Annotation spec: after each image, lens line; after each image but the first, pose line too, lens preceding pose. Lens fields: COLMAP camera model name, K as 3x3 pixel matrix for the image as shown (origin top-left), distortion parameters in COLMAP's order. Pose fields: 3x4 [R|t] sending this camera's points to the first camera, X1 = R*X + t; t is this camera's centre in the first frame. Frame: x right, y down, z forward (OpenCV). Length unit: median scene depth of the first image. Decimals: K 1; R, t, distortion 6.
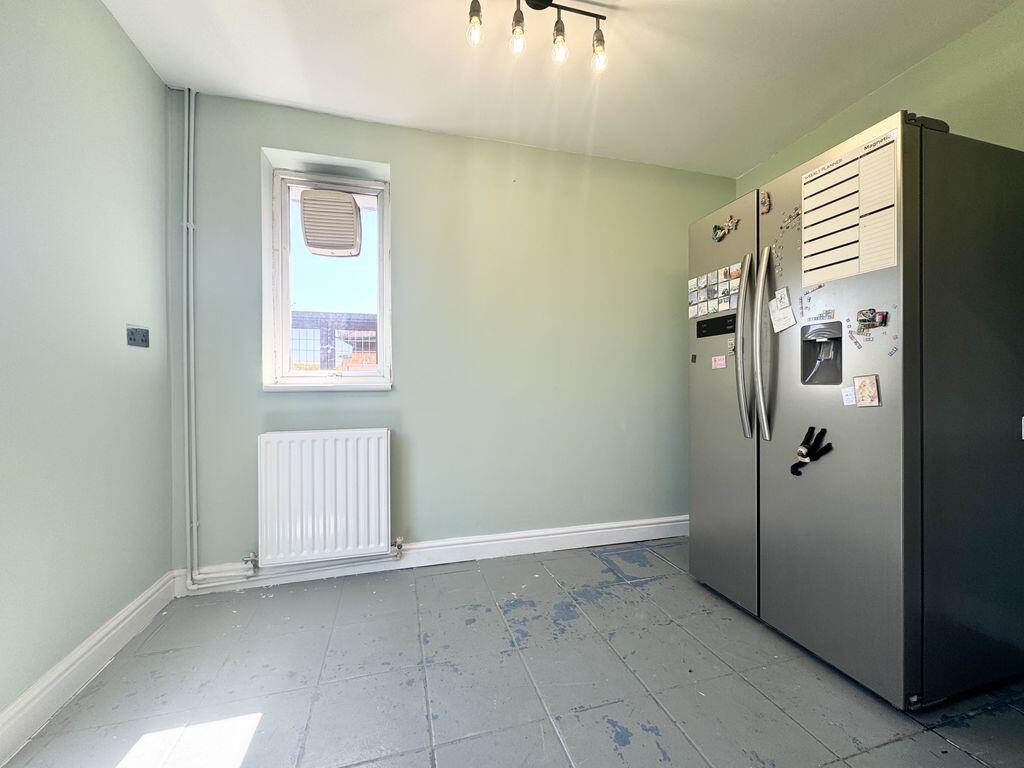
lens RADIAL K [[412.0, 0, 511.2], [0, 412.0, 382.4], [0, 0, 1]] dist [-0.002786, -0.000151]
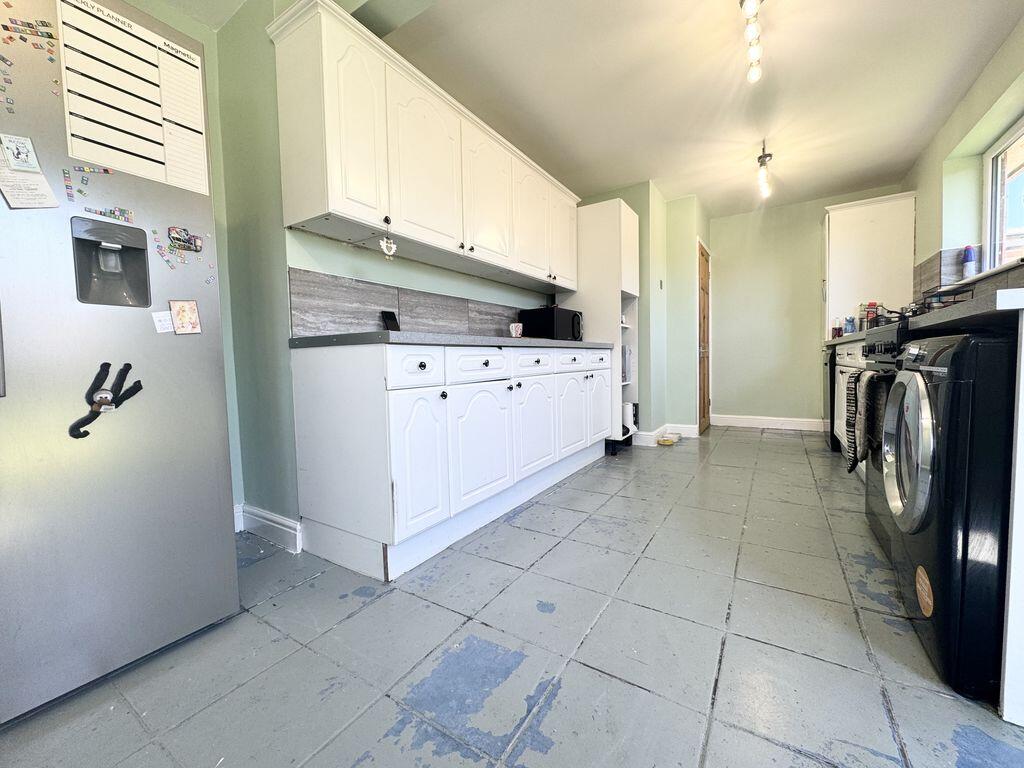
lens RADIAL K [[412.0, 0, 511.6], [0, 412.0, 381.1], [0, 0, 1]] dist [-0.002786, -0.000151]
pose [[-0.669362, -0.020362, 0.742658, -0.304121], [0.025967, 0.998372, 0.050777, 0.129326], [-0.742483, 0.053273, -0.667744, 1.018183]]
